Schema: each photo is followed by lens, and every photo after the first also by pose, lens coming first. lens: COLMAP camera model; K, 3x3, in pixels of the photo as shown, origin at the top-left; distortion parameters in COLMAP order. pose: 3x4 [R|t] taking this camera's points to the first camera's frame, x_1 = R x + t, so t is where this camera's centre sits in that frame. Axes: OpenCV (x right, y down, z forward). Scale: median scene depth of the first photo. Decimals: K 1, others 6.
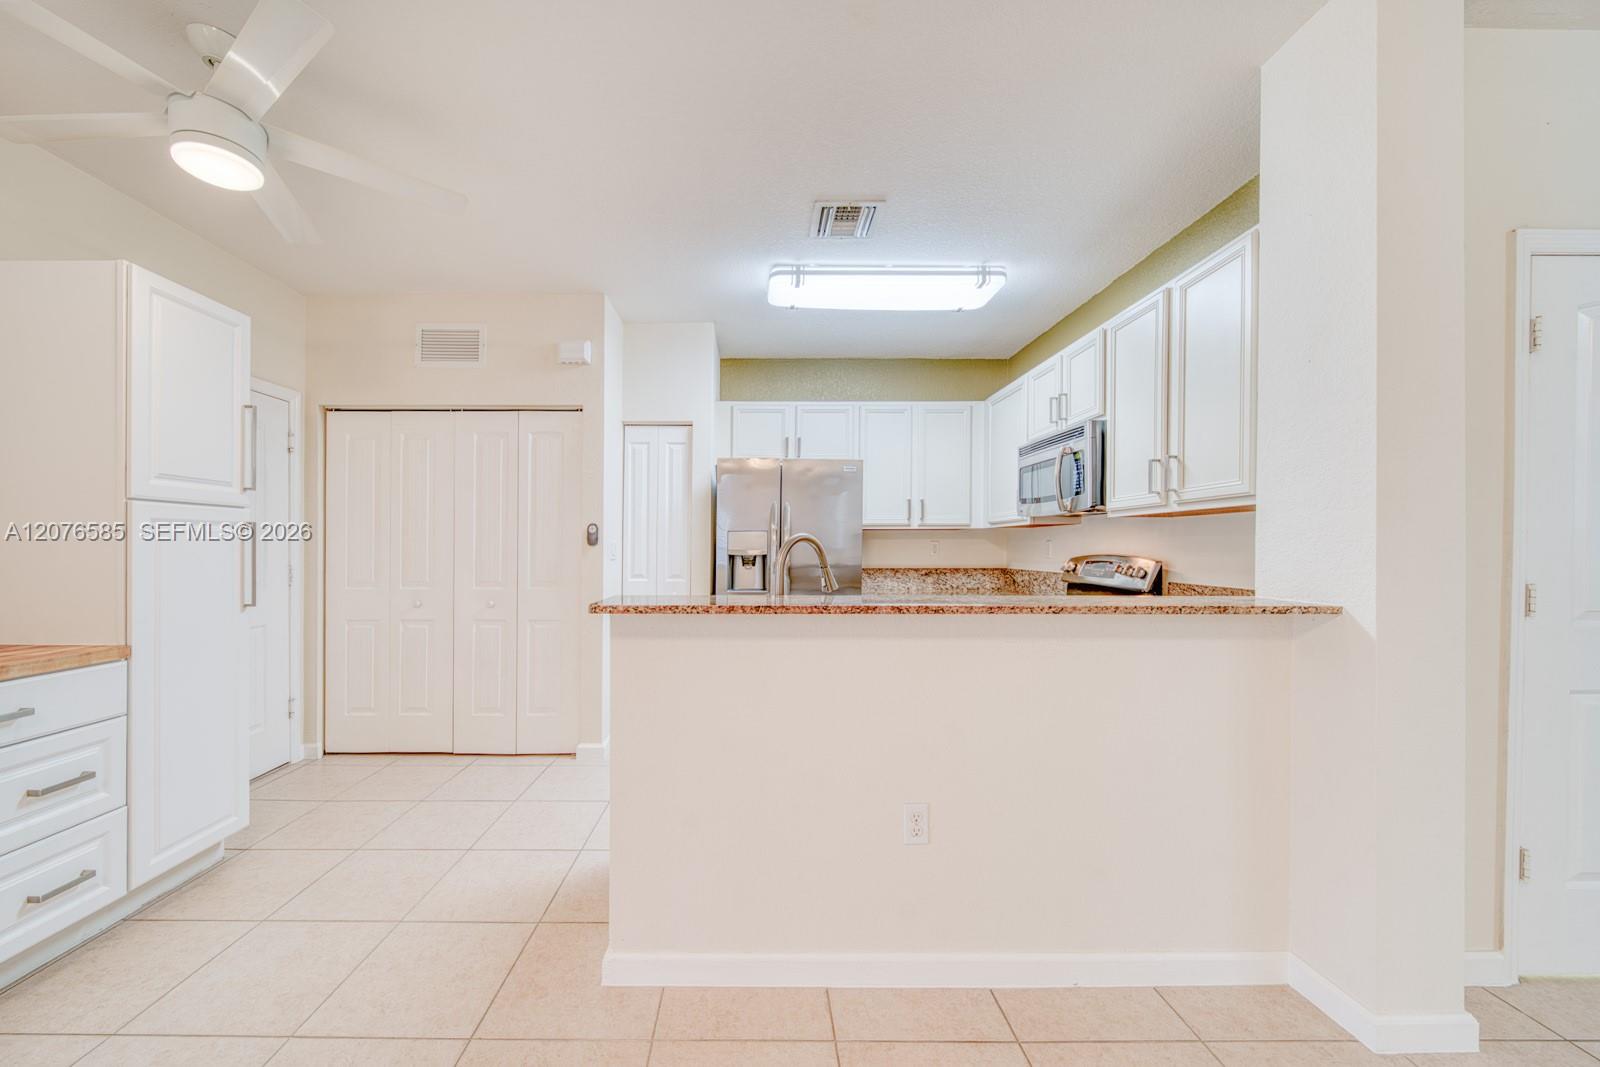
lens RADIAL K [[583.4, 0, 766.2], [0, 583.4, 552.3], [0, 0, 1]] dist [-0.003047, -0.000931]
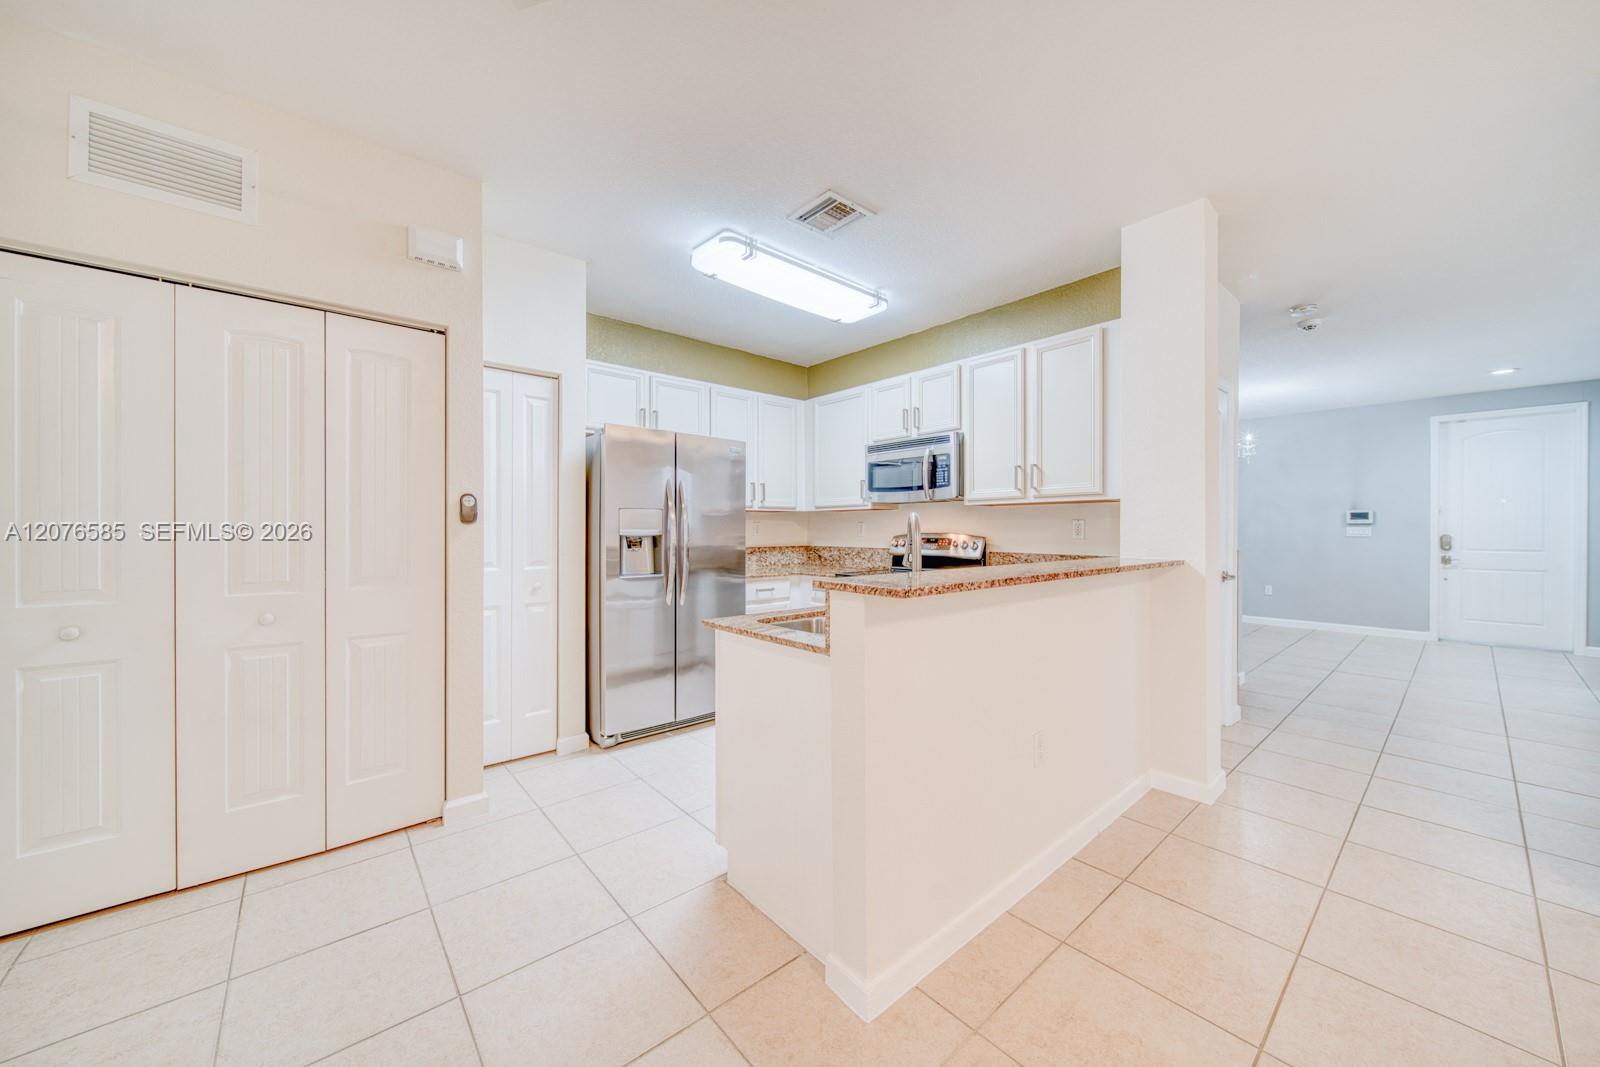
lens RADIAL K [[583.4, 0, 799.0], [0, 583.4, 529.8], [0, 0, 1]] dist [-0.003047, -0.000931]
pose [[0.761382, -0.001536, 0.648301, -0.454943], [0.005629, 0.999975, -0.004242, 0.000536], [-0.648278, 0.006879, 0.761372, 0.178783]]
